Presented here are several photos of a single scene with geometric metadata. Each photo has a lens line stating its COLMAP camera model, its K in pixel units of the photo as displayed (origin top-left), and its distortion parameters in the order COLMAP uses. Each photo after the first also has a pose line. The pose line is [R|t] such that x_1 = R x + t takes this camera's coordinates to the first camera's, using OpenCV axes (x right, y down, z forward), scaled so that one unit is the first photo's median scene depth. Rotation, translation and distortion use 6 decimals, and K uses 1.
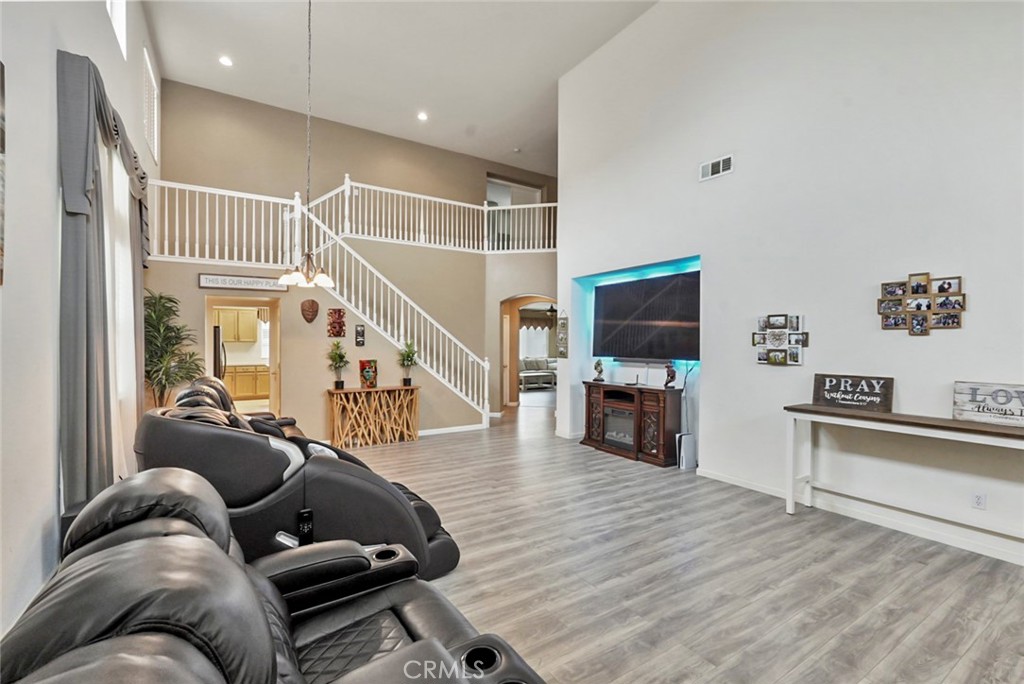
lens RADIAL K [[459.9, 0, 509.9], [0, 459.9, 343.2], [0, 0, 1]] dist [-0.004758, 0.000962]
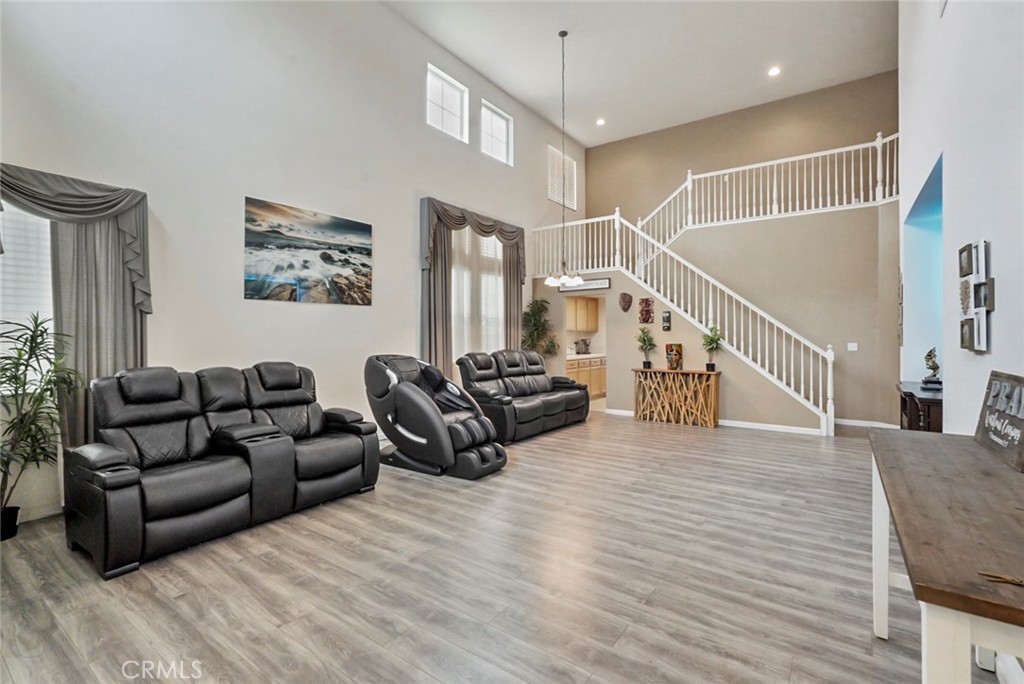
lens RADIAL K [[473.4, 0, 515.7], [0, 473.4, 337.1], [0, 0, 1]] dist [-0.001675, 0.000388]
pose [[0.361367, 0.000487, -0.932423, 0.636104], [0.001203, 0.999999, 0.000988, 0.020445], [0.932423, -0.001478, 0.361366, 0.277948]]
